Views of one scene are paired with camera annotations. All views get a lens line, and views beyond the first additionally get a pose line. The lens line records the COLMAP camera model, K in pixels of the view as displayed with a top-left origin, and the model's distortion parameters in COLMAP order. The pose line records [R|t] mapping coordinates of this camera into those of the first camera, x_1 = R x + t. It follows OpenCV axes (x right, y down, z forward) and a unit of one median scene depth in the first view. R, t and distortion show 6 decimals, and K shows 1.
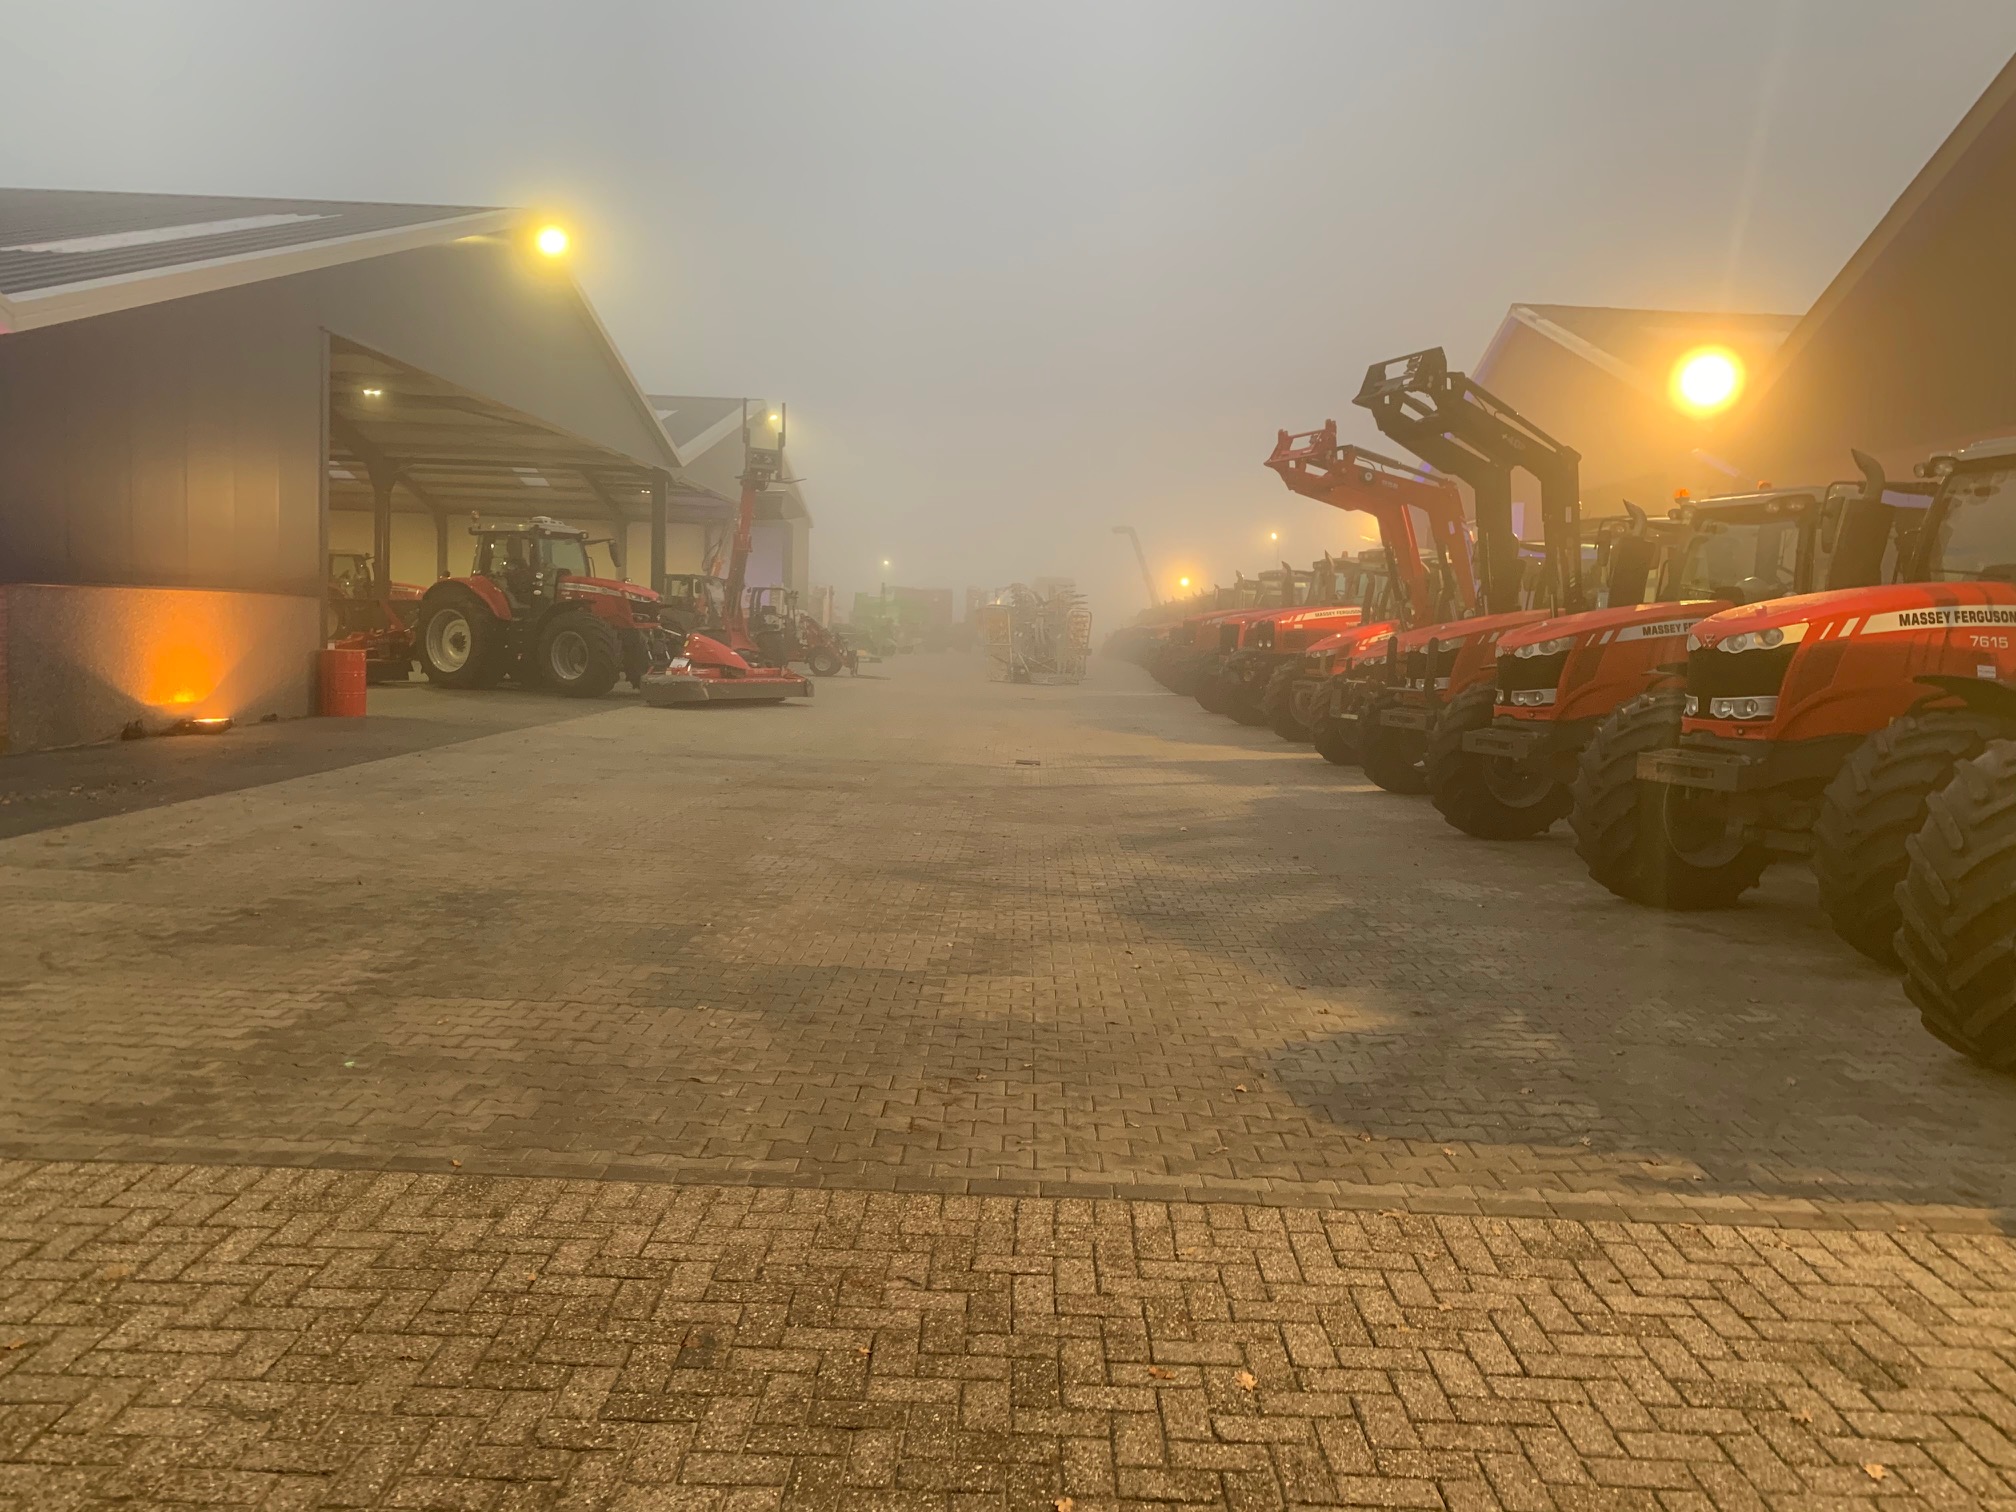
lens RADIAL K [[1538.3, 0, 1010.4], [0, 1538.3, 753.9], [0, 0, 1]] dist [-0.015285, -0.003177]
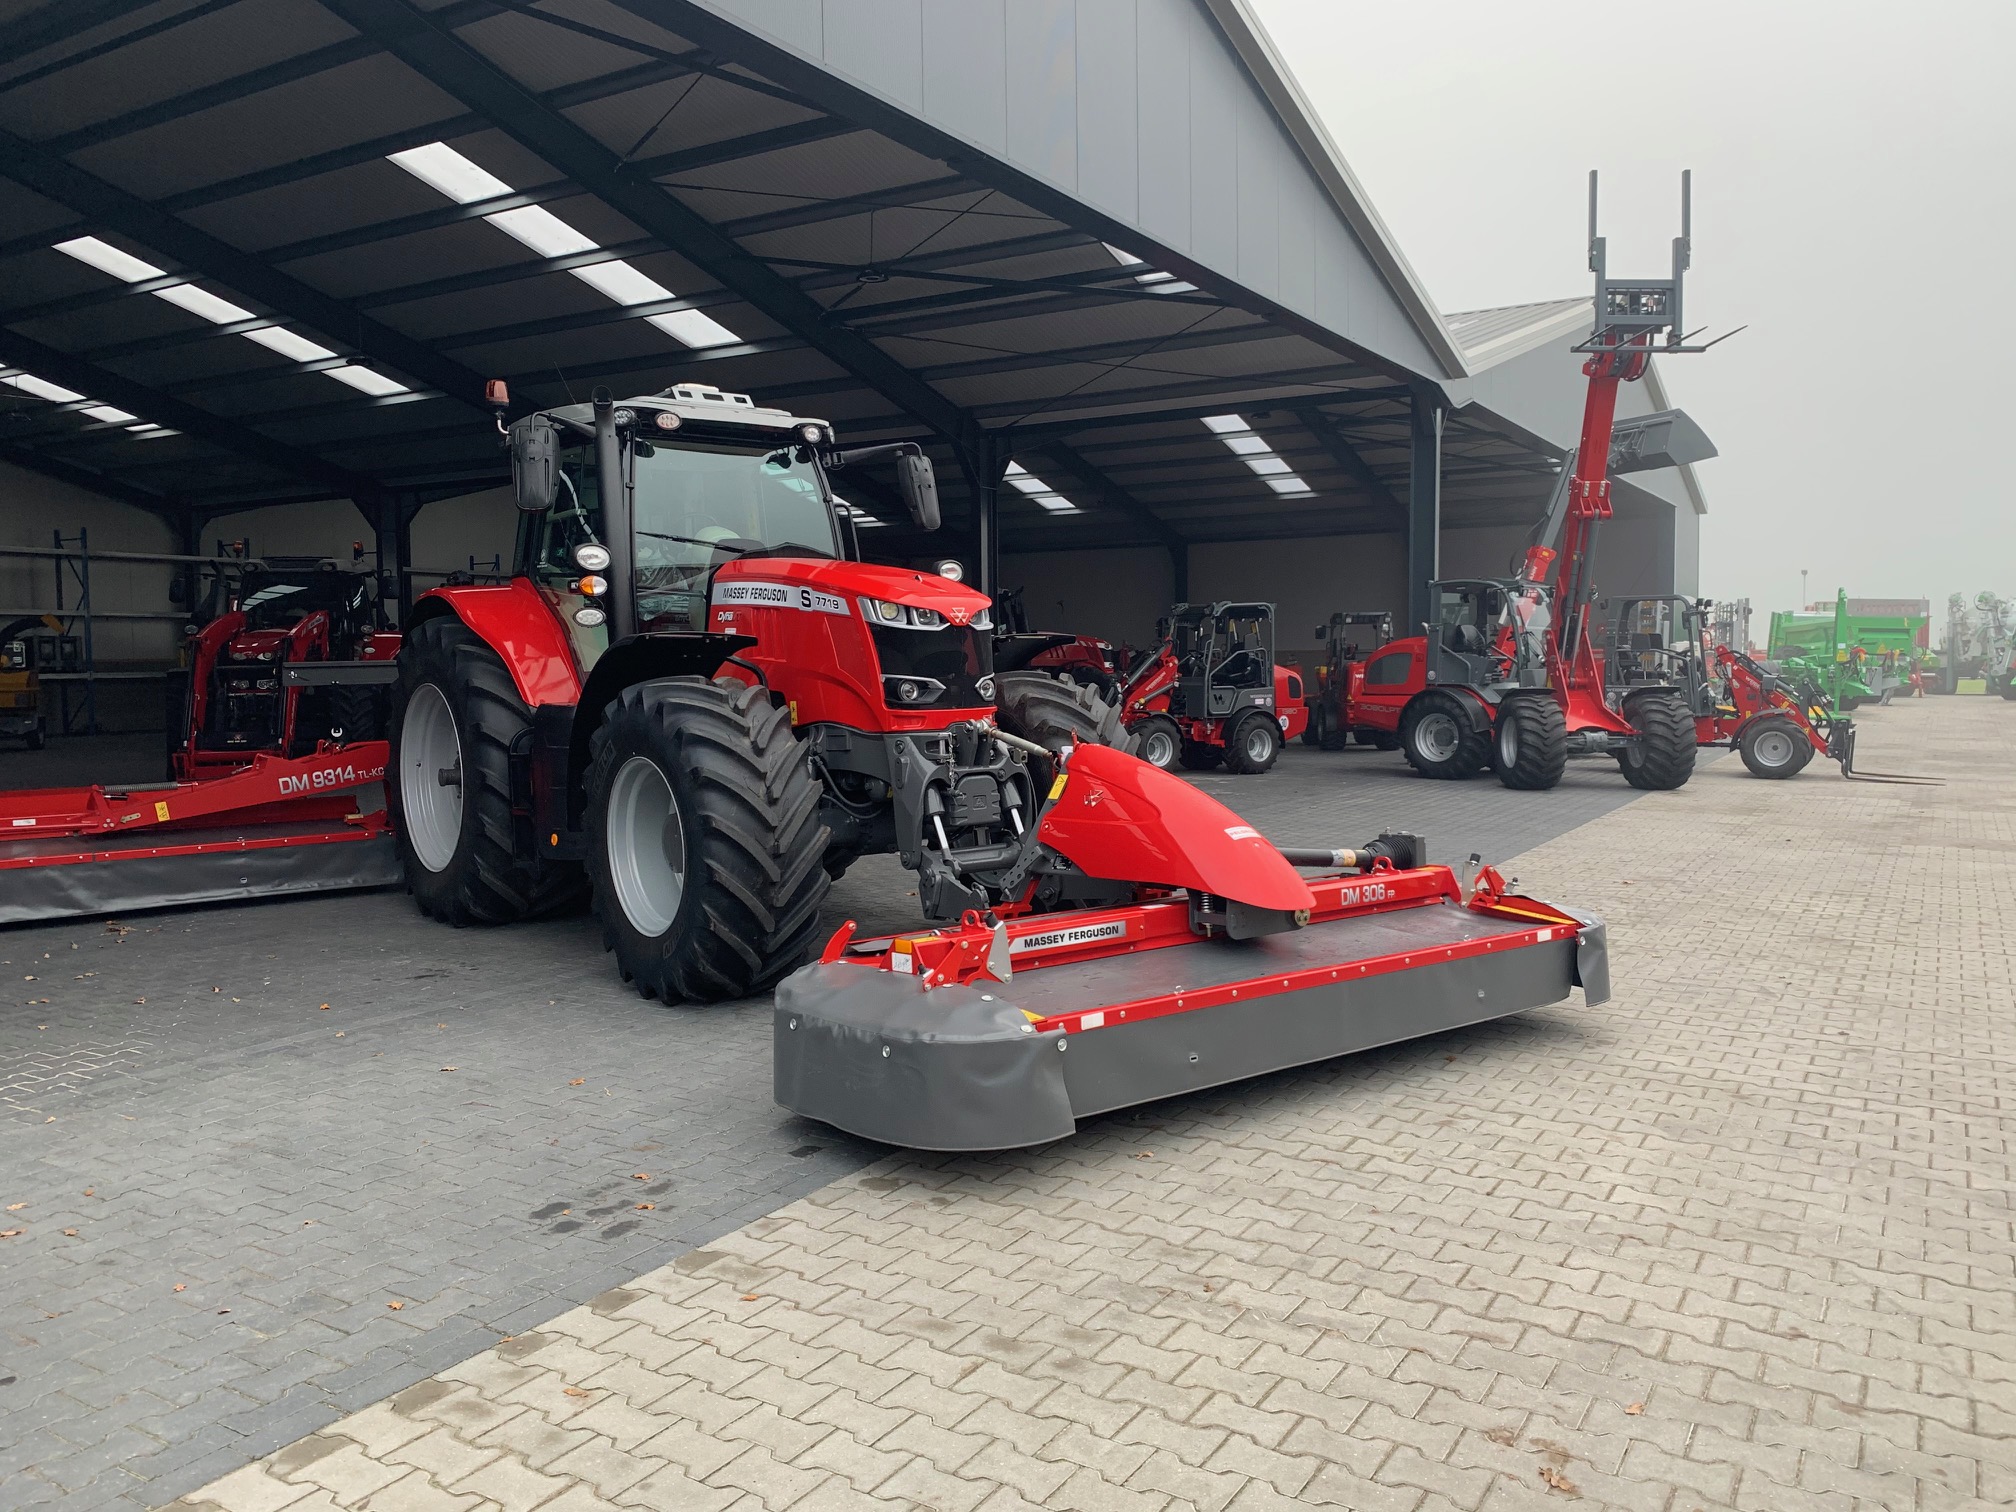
lens RADIAL K [[1538.3, 0, 1013.4], [0, 1538.3, 754.2], [0, 0, 1]] dist [-0.015285, -0.003177]
pose [[0.864330, -0.009030, -0.502844, -0.086395], [-0.008959, 0.999404, -0.033346, -0.039791], [0.502846, 0.033327, 0.863734, 0.480831]]
